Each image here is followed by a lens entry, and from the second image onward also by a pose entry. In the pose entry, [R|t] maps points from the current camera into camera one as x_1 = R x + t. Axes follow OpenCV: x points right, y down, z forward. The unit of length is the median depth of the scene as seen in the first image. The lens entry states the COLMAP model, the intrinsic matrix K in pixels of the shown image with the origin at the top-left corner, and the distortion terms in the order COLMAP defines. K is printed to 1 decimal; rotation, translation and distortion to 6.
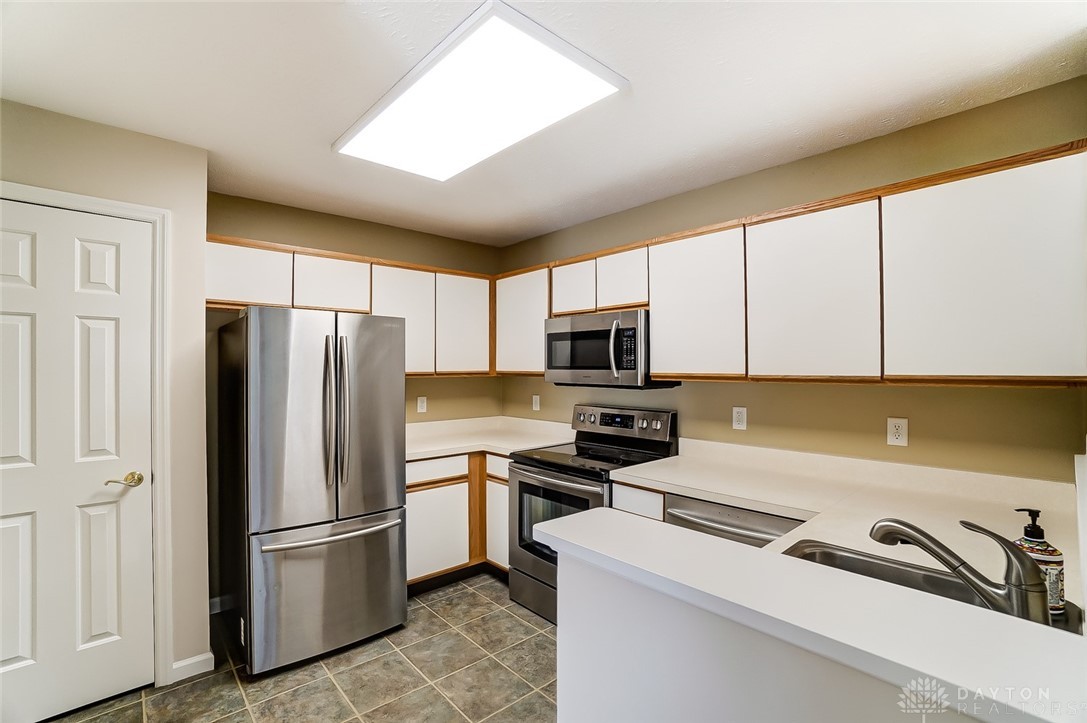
lens RADIAL K [[480.1, 0, 540.7], [0, 480.1, 366.6], [0, 0, 1]] dist [-0.041093, 0.003431]
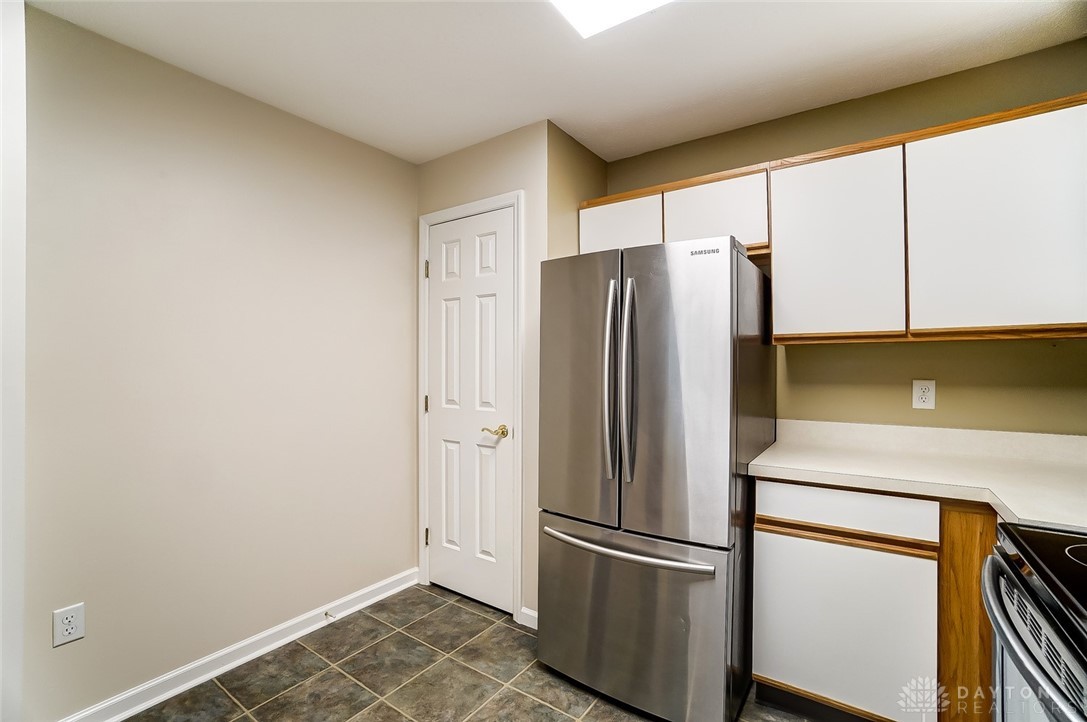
lens RADIAL K [[480.1, 0, 546.9], [0, 480.1, 363.2], [0, 0, 1]] dist [-0.041093, 0.003431]
pose [[0.228283, -0.001501, -0.973594, 0.321840], [0.006075, 0.999982, -0.000117, 0.075053], [0.973576, -0.005887, 0.228288, 0.847012]]
